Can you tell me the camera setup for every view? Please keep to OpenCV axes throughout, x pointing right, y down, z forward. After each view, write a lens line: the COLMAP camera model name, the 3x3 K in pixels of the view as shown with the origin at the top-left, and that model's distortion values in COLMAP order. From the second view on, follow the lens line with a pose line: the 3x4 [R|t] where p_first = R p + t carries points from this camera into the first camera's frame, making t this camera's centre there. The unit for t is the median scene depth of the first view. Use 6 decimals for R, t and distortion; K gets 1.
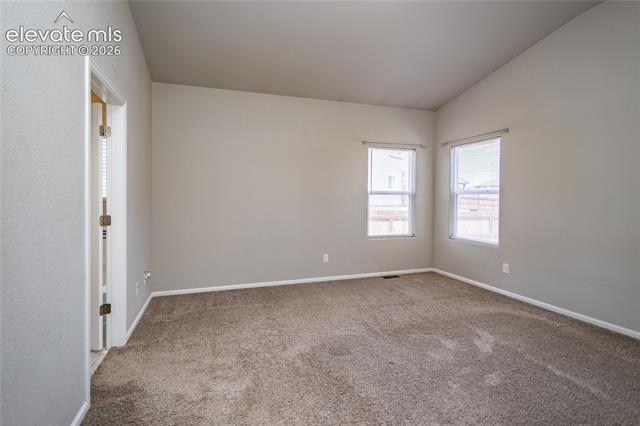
lens RADIAL K [[309.9, 0, 316.6], [0, 309.9, 211.1], [0, 0, 1]] dist [-0.000076, 0.001337]
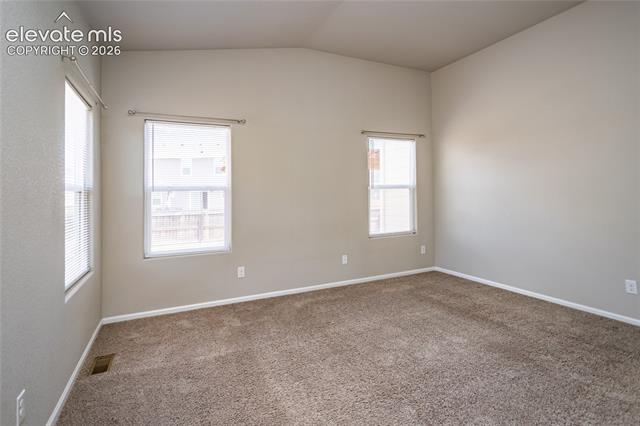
lens RADIAL K [[309.9, 0, 320.2], [0, 309.9, 193.8], [0, 0, 1]] dist [-0.000076, 0.001337]
pose [[-0.099788, 0.001929, 0.995007, -0.342632], [0.058120, 0.998302, 0.003894, -0.037825], [-0.993310, 0.058218, -0.099731, 0.900367]]
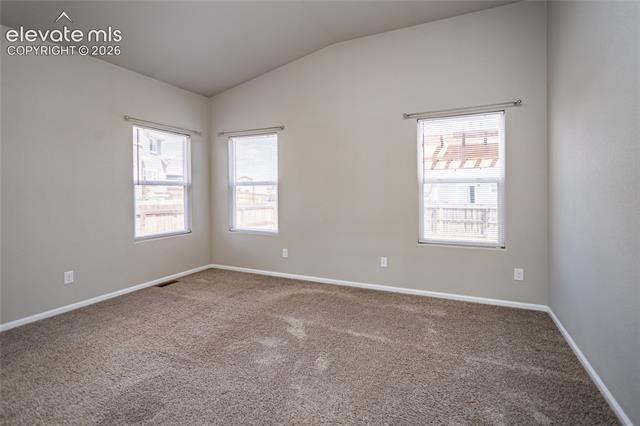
lens RADIAL K [[309.9, 0, 324.5], [0, 309.9, 196.6], [0, 0, 1]] dist [-0.000076, 0.001337]
pose [[0.691035, -0.019277, 0.722564, -0.088004], [0.034581, 0.999381, -0.006410, -0.003138], [-0.721994, 0.029417, 0.691274, 0.138886]]
